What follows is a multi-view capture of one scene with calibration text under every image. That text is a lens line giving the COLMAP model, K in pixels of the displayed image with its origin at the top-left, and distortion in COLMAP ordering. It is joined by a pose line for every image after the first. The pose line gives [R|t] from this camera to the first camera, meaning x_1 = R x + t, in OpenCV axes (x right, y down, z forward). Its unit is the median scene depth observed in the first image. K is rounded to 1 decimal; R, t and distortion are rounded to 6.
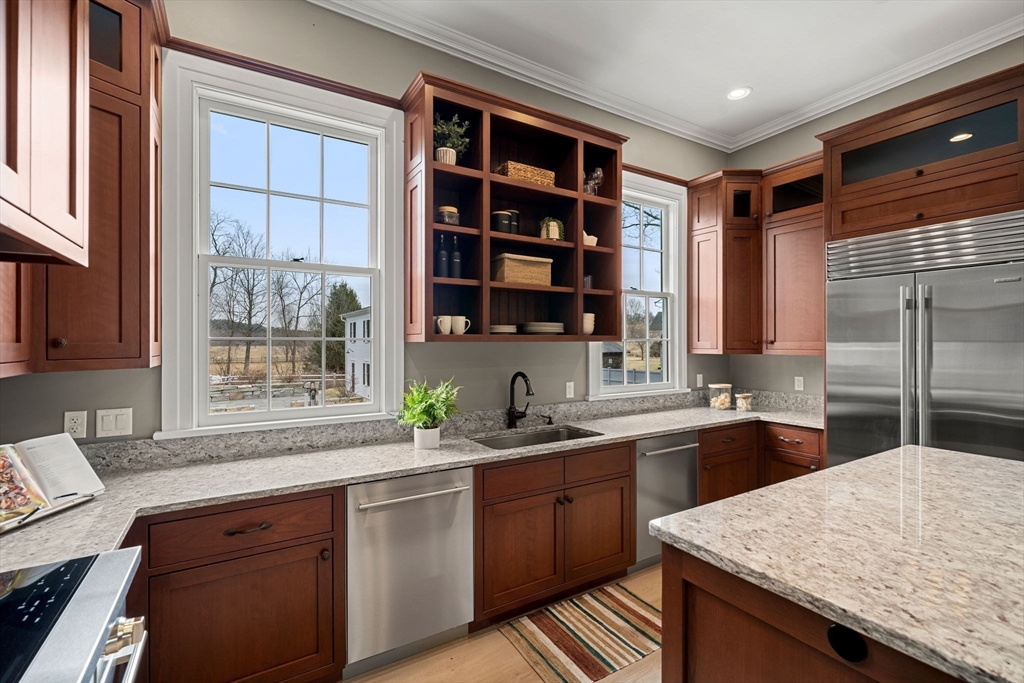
lens RADIAL K [[461.7, 0, 514.5], [0, 461.7, 338.7], [0, 0, 1]] dist [-0.001410, 0.000014]
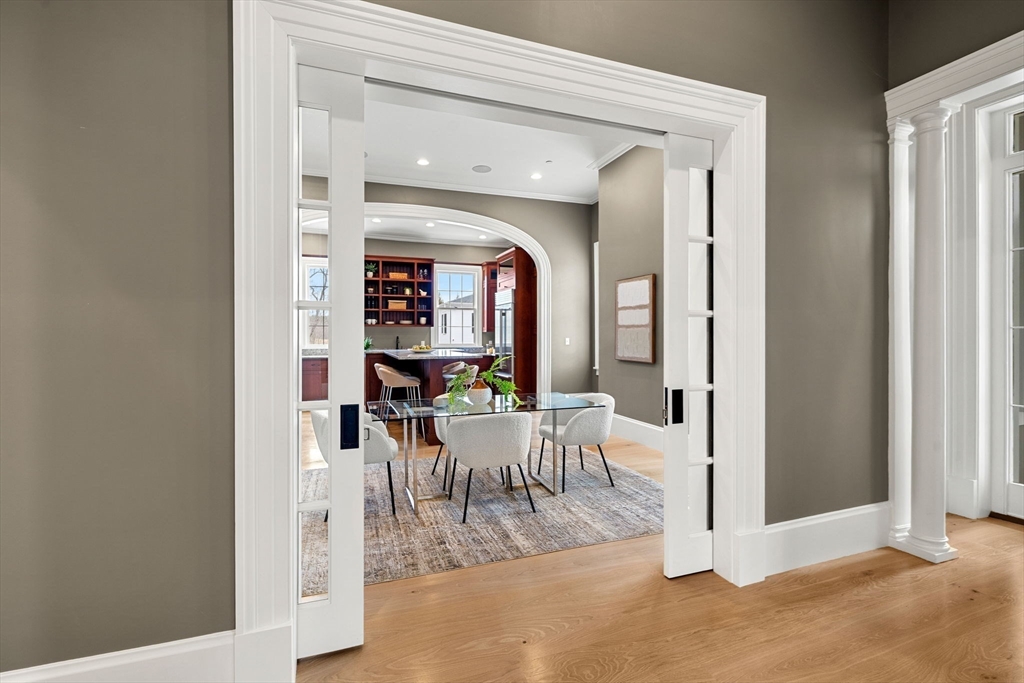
lens RADIAL K [[461.7, 0, 511.0], [0, 461.7, 339.9], [0, 0, 1]] dist [-0.001410, 0.000014]
pose [[0.980227, -0.004789, -0.197820, 1.529945], [0.006761, 0.999934, 0.009297, 0.078353], [0.197762, -0.010450, 0.980194, -2.144928]]
